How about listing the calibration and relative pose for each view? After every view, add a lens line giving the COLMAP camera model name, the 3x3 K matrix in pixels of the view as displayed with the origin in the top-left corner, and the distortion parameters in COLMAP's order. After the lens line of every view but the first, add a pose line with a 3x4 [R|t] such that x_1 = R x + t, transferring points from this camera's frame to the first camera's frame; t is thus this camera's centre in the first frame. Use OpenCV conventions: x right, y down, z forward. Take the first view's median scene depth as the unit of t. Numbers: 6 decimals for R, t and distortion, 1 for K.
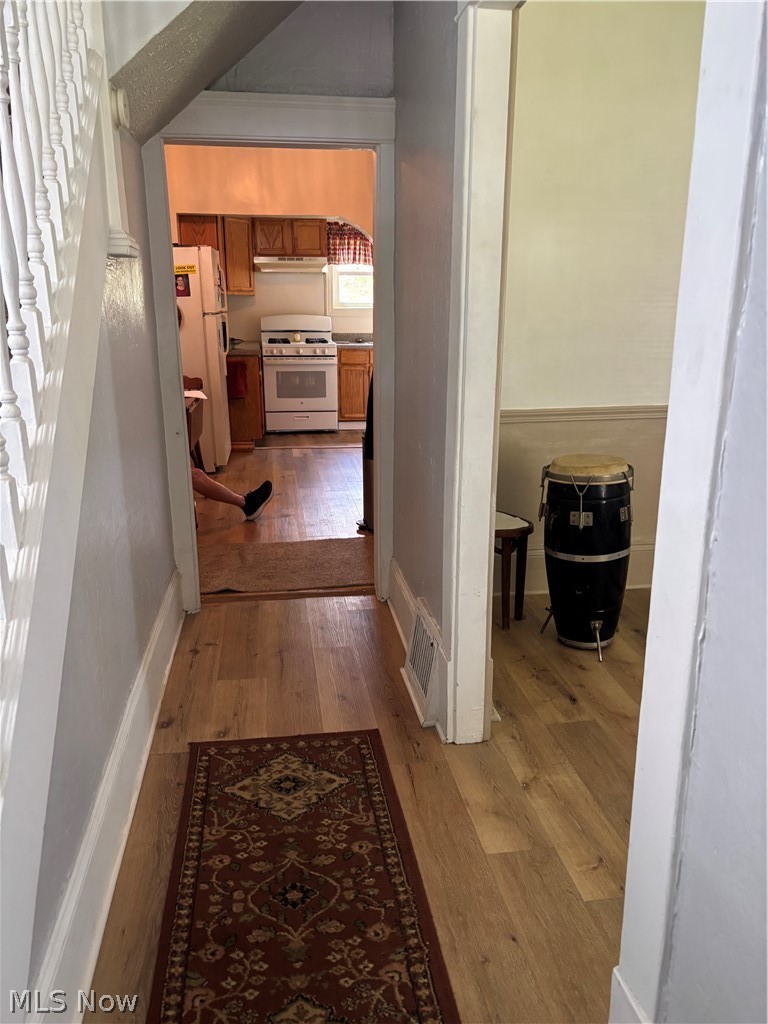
lens RADIAL K [[776.4, 0, 388.5], [0, 776.4, 512.1], [0, 0, 1]] dist [0.058347, -0.064841]
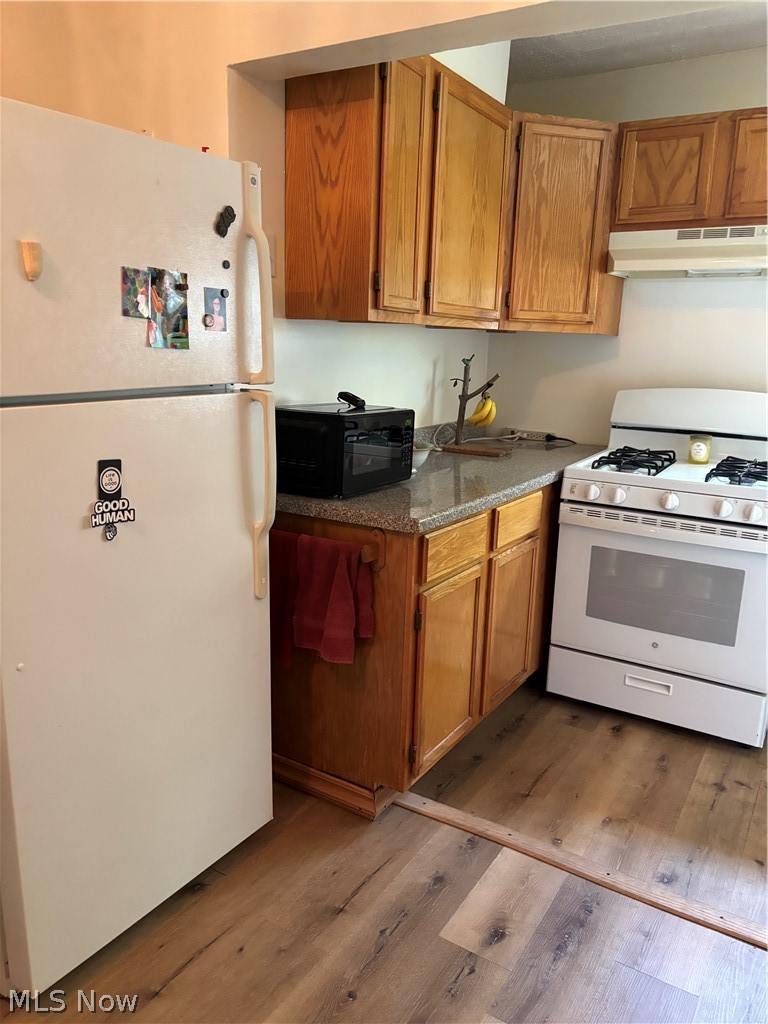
lens RADIAL K [[776.4, 0, 384.0], [0, 776.4, 522.6], [0, 0, 1]] dist [0.058347, -0.064841]
pose [[0.757049, 0.178290, -0.628561, 0.006198], [-0.199678, 0.979154, 0.037239, -0.183394], [0.622097, 0.097318, 0.776868, 0.655700]]
